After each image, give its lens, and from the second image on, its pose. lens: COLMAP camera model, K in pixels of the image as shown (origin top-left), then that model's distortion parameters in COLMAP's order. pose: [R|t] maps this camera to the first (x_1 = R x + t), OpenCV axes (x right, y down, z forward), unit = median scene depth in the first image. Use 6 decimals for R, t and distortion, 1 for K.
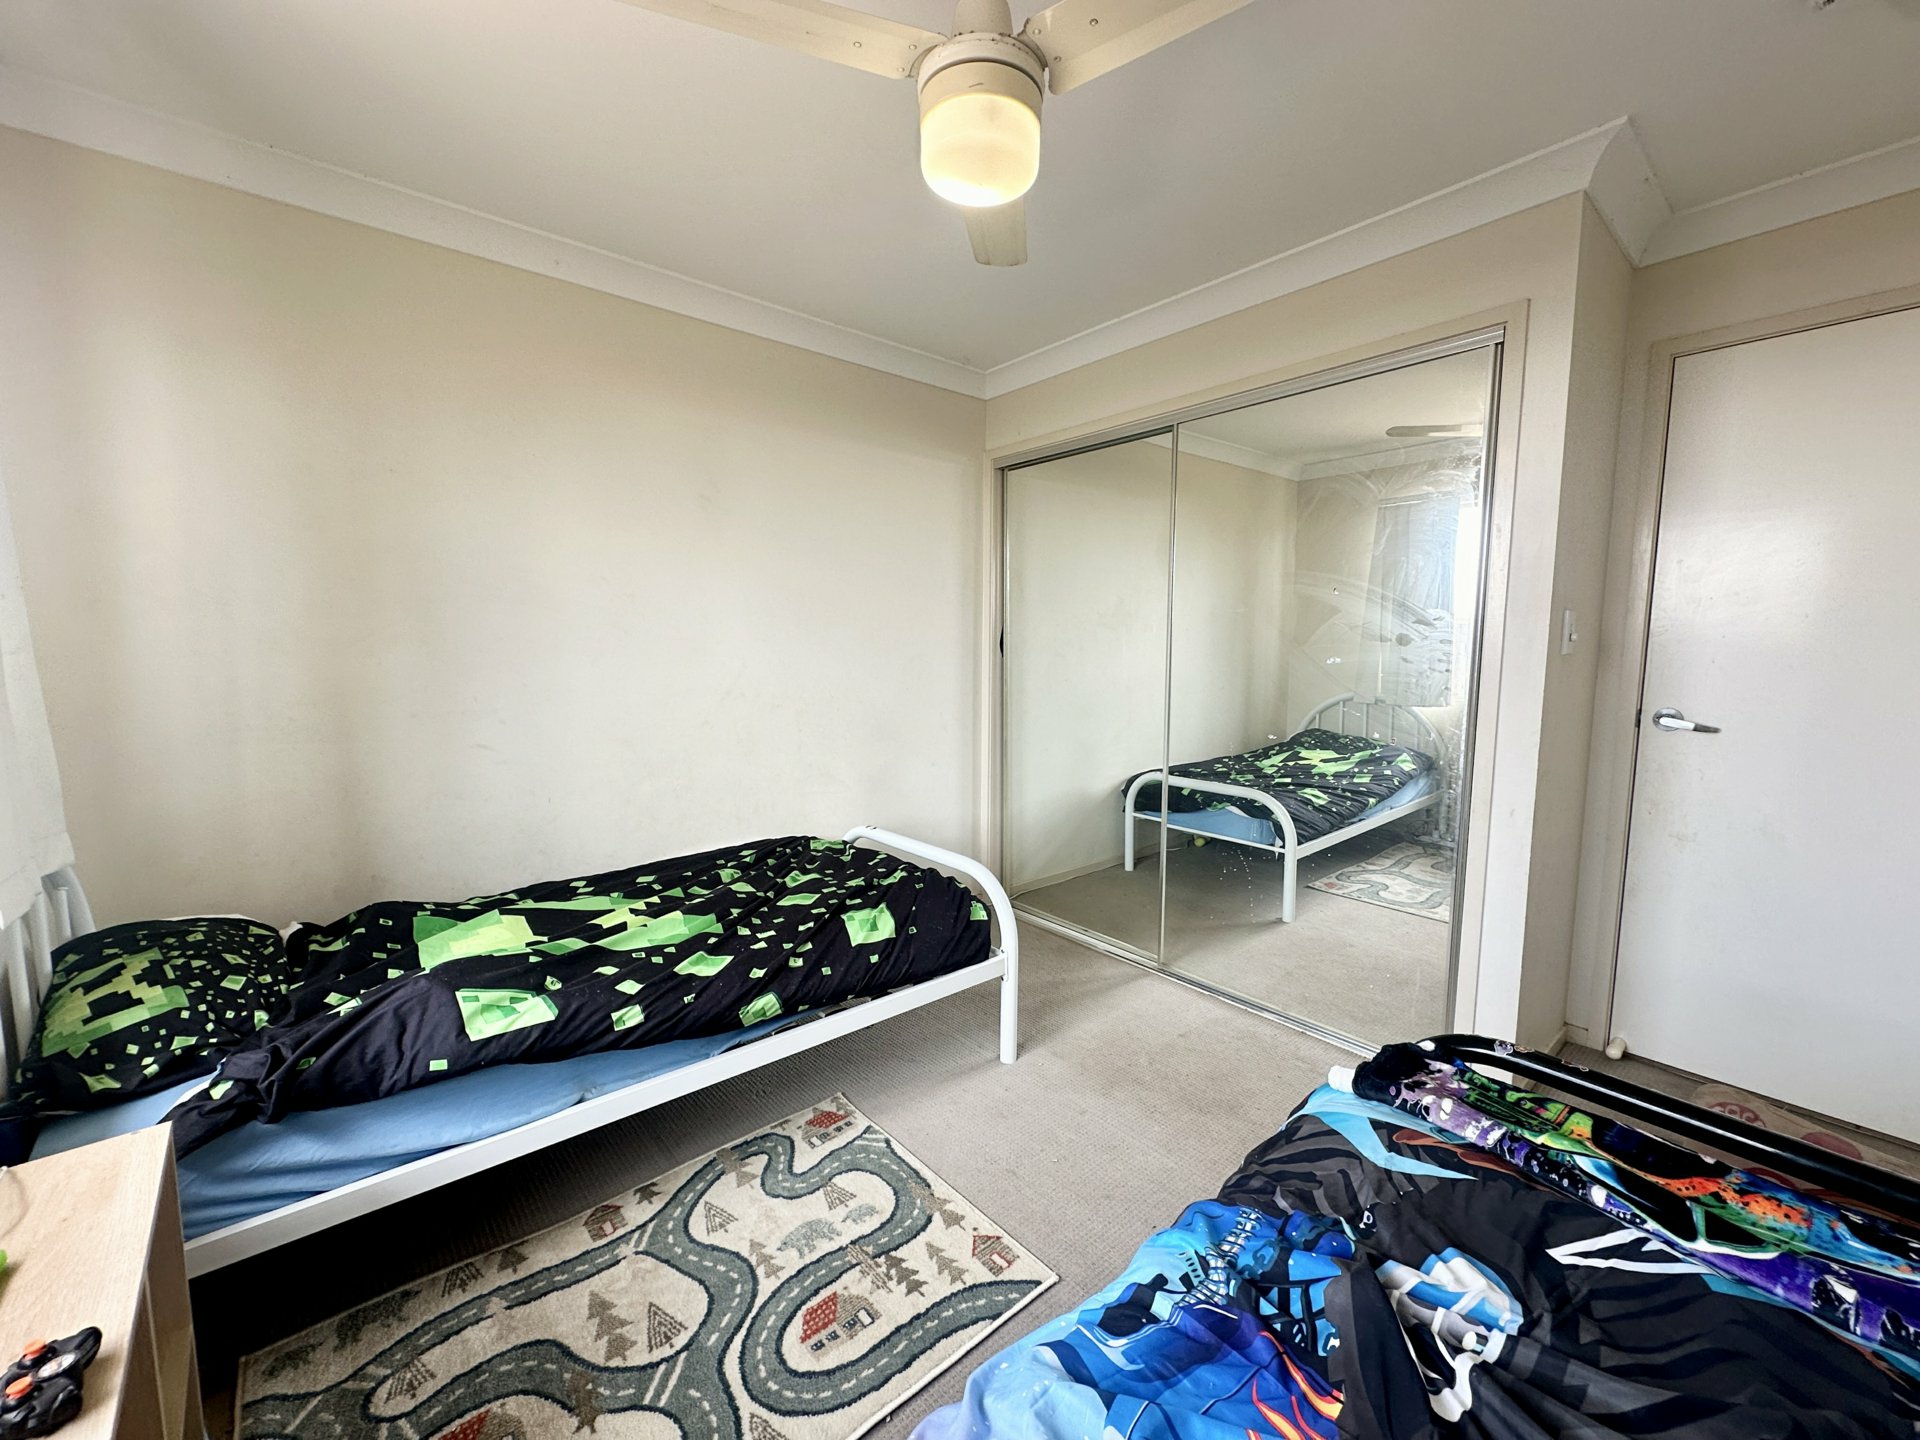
lens RADIAL K [[765.7, 0, 960.0], [0, 765.7, 720.0], [0, 0, 1]] dist [-0.002262, -0.000491]
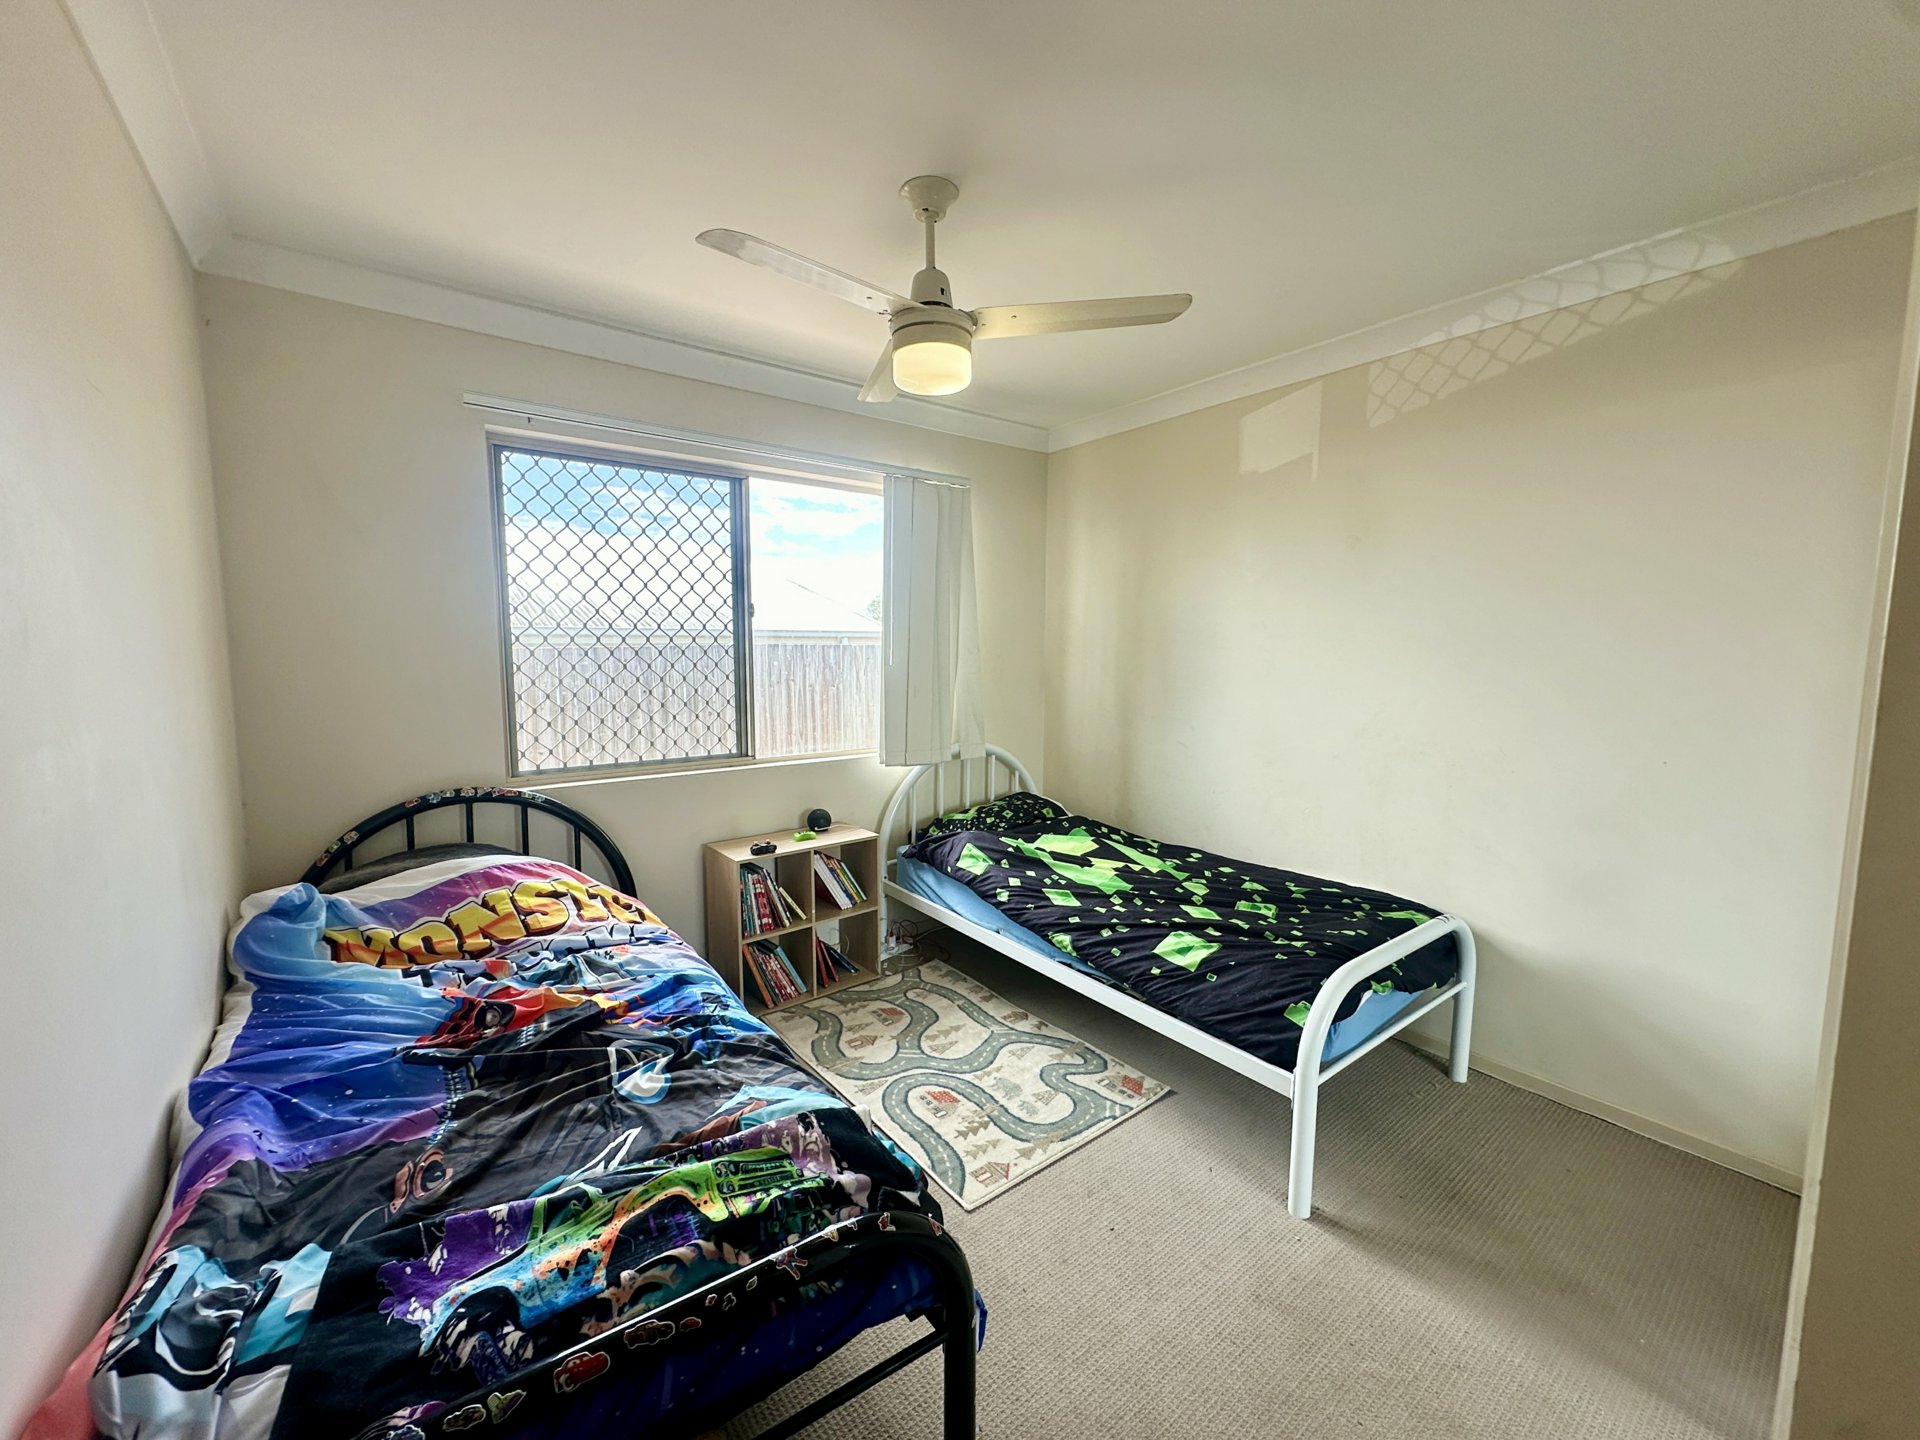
lens RADIAL K [[766.0, 0, 960.0], [0, 766.0, 720.0], [0, 0, 1]] dist [-0.000165, 0.000028]
pose [[-0.048850, 0.096450, -0.994138, 1.097403], [-0.108252, 0.988952, 0.101266, -0.145455], [0.992923, 0.112564, -0.037870, 0.816244]]
